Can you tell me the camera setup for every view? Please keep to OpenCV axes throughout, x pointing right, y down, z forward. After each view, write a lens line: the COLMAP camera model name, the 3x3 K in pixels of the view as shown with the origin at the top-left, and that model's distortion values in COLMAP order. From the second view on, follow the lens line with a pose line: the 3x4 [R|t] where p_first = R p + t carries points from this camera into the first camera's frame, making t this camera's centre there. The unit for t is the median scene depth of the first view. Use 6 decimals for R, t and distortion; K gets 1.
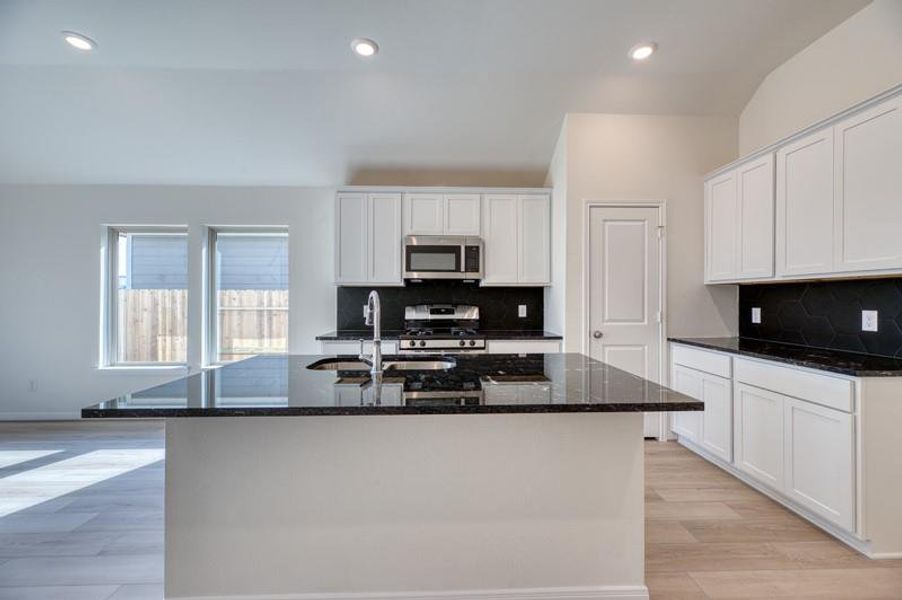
lens RADIAL K [[372.7, 0, 453.3], [0, 372.7, 299.0], [0, 0, 1]] dist [0.006769, -0.001528]
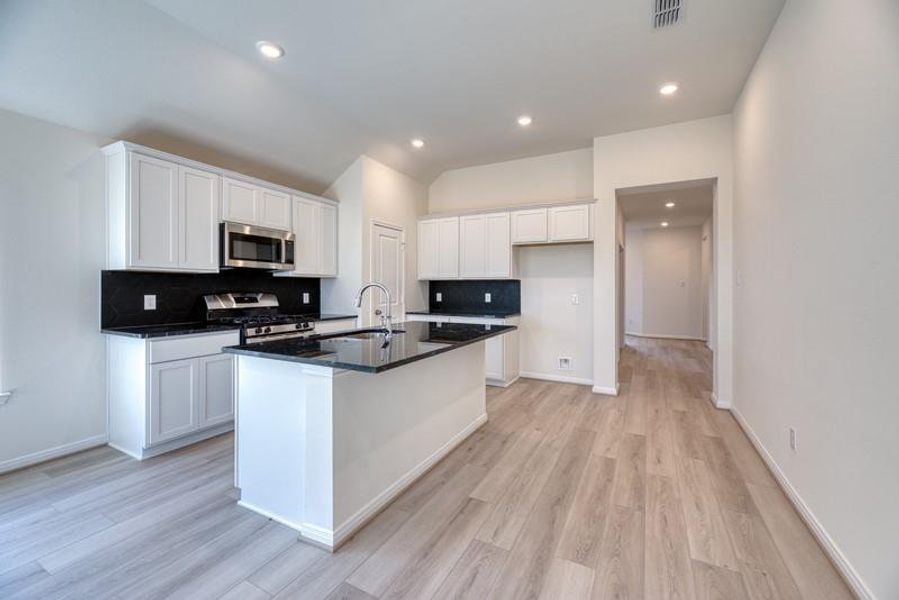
lens RADIAL K [[371.4, 0, 452.8], [0, 371.4, 287.9], [0, 0, 1]] dist [0.006769, -0.001528]
pose [[0.490294, 0.002753, 0.871553, -0.695846], [-0.005134, 0.999987, -0.000270, -0.001893], [-0.871542, -0.004342, 0.490301, 0.024426]]
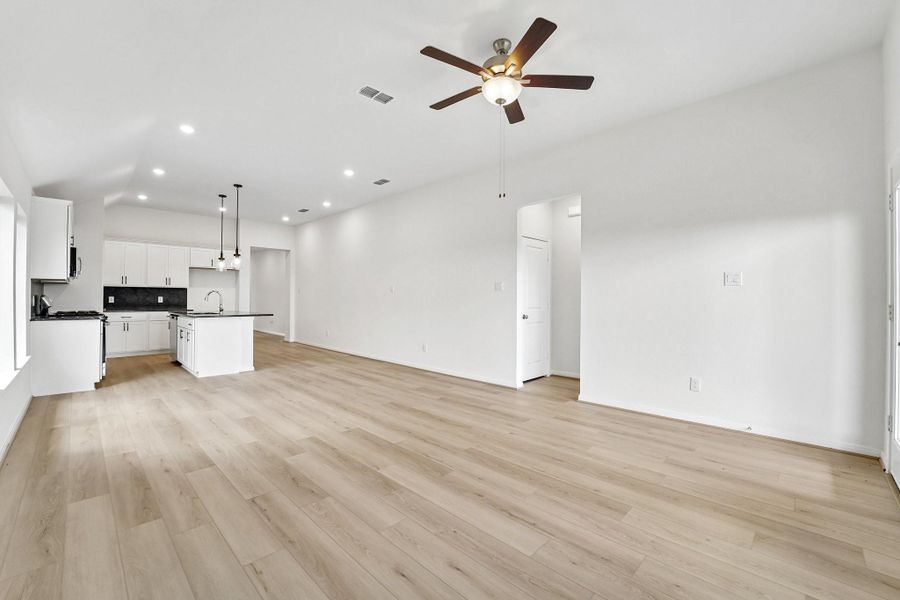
lens RADIAL K [[373.9, 0, 451.0], [0, 373.9, 295.3], [0, 0, 1]] dist [-0.008710, -0.001579]
pose [[-0.697114, 0.001906, 0.716958, -2.206605], [-0.005995, 0.999946, -0.008487, 0.019954], [-0.716935, -0.010215, -0.697065, 0.978518]]
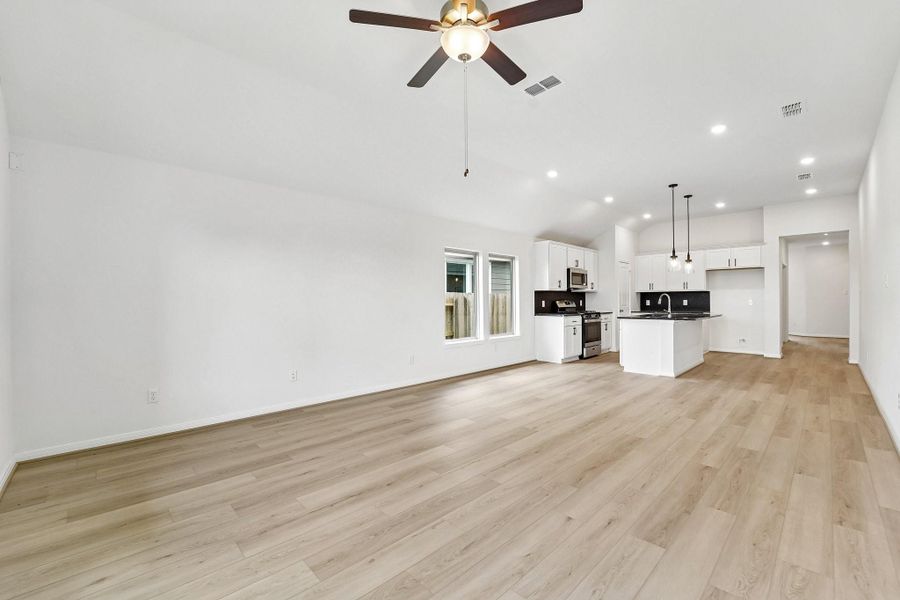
lens RADIAL K [[373.9, 0, 449.1], [0, 373.9, 305.6], [0, 0, 1]] dist [-0.008710, -0.001579]
pose [[0.733119, -0.013202, 0.679972, -2.166489], [0.006938, 0.999905, 0.011933, 0.017637], [-0.680065, -0.004031, 0.733141, -0.106176]]
